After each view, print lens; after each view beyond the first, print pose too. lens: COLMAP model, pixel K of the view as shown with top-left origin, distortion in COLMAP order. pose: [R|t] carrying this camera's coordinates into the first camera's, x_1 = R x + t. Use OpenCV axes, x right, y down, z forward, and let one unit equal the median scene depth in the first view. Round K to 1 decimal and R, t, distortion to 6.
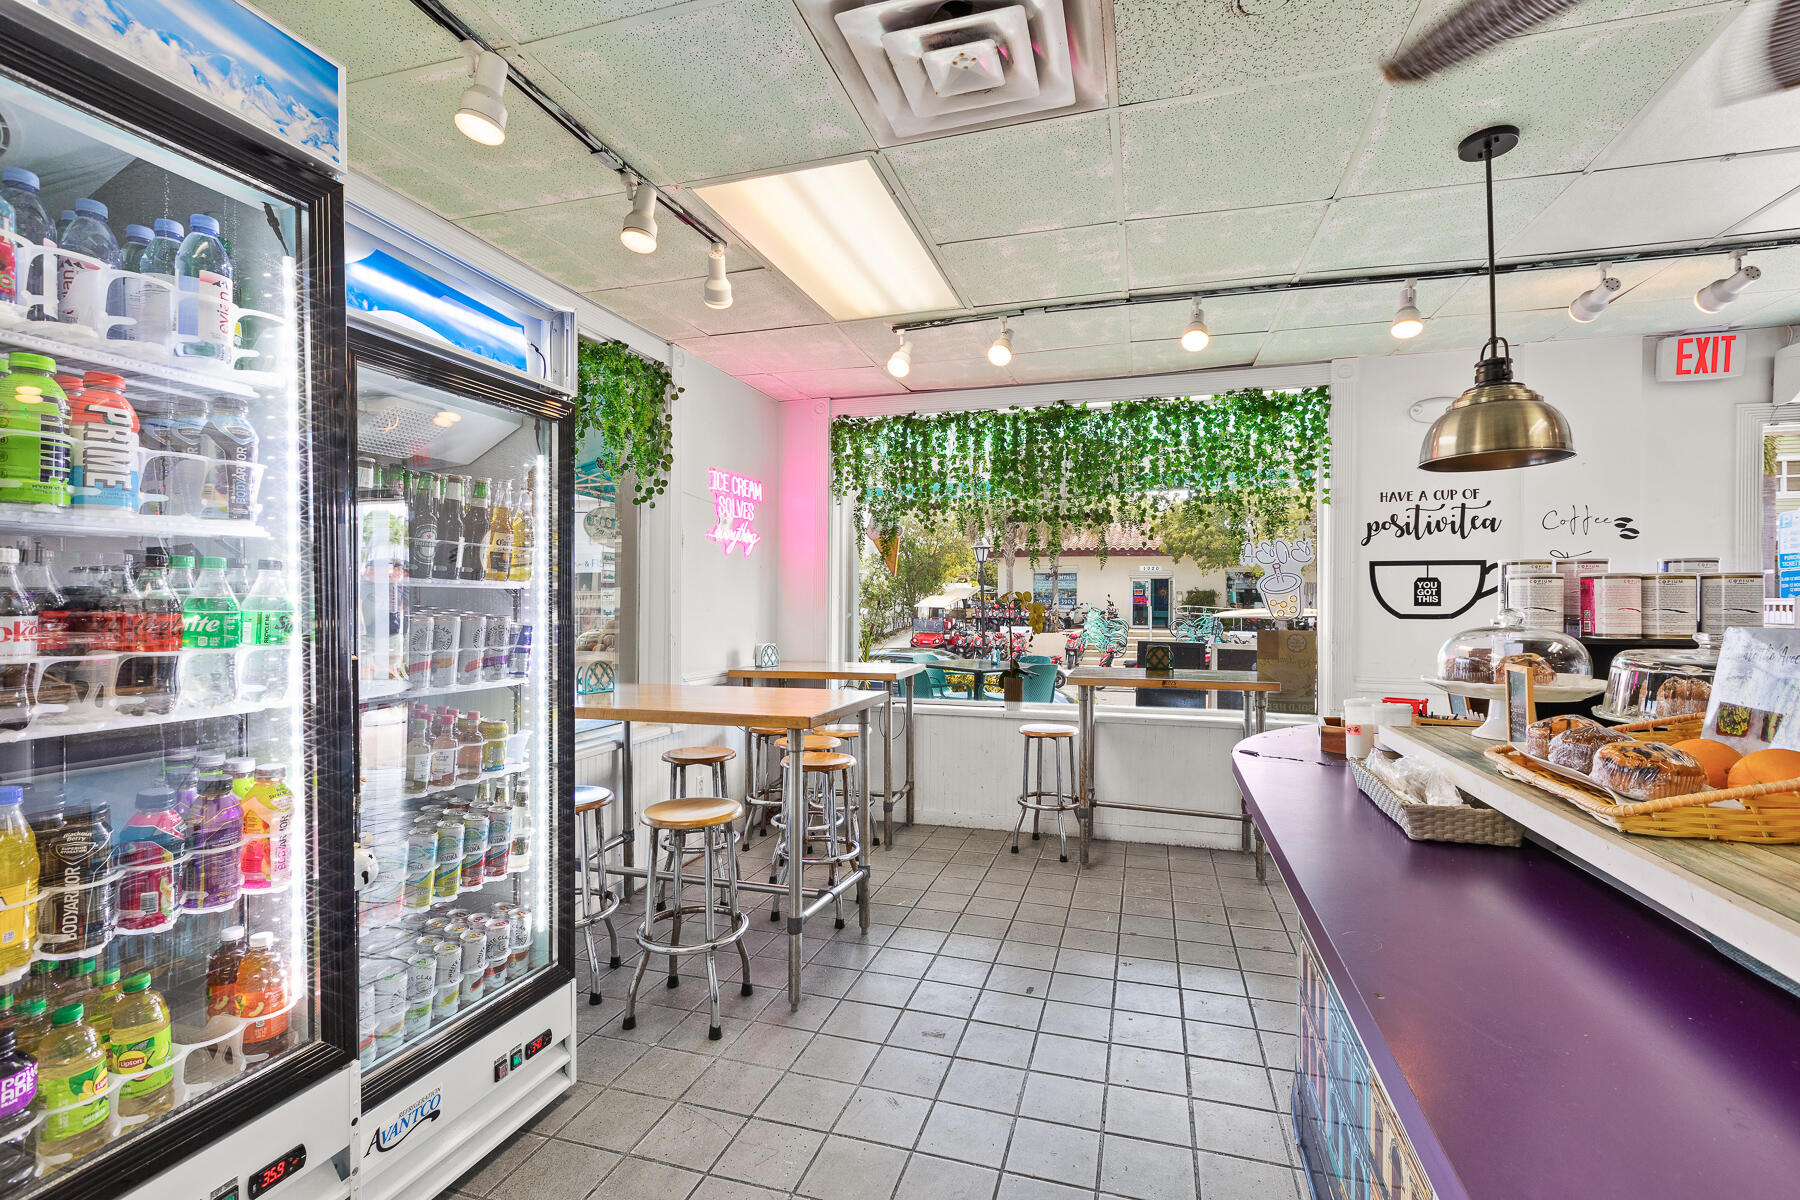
lens RADIAL K [[798.4, 0, 896.5], [0, 798.4, 602.0], [0, 0, 1]] dist [0.005130, 0.000187]
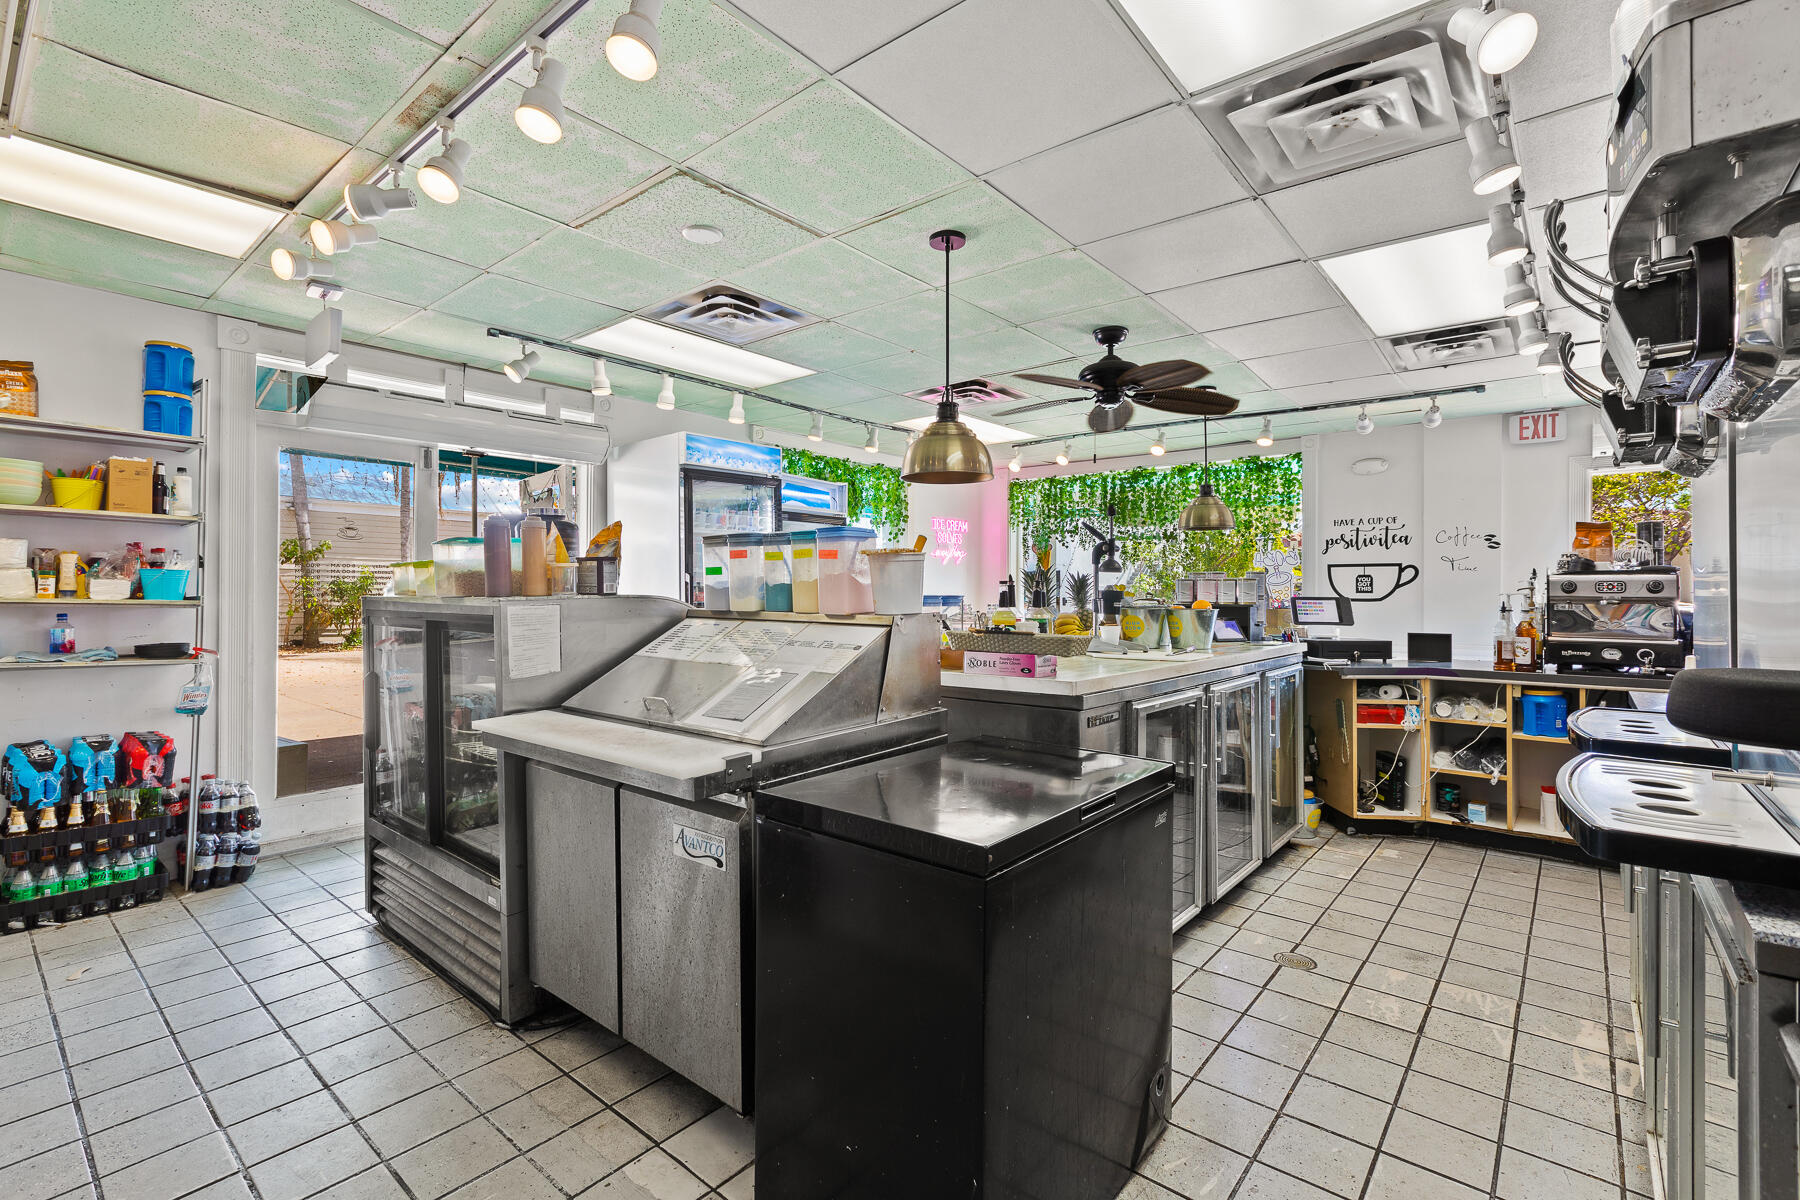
lens RADIAL K [[798.4, 0, 904.5], [0, 798.4, 593.3], [0, 0, 1]] dist [0.005130, 0.000187]
pose [[0.923776, 0.000731, -0.382933, 0.428996], [-0.000427, 1.000000, 0.000878, 0.004351], [0.382933, -0.000647, 0.923776, -0.750171]]
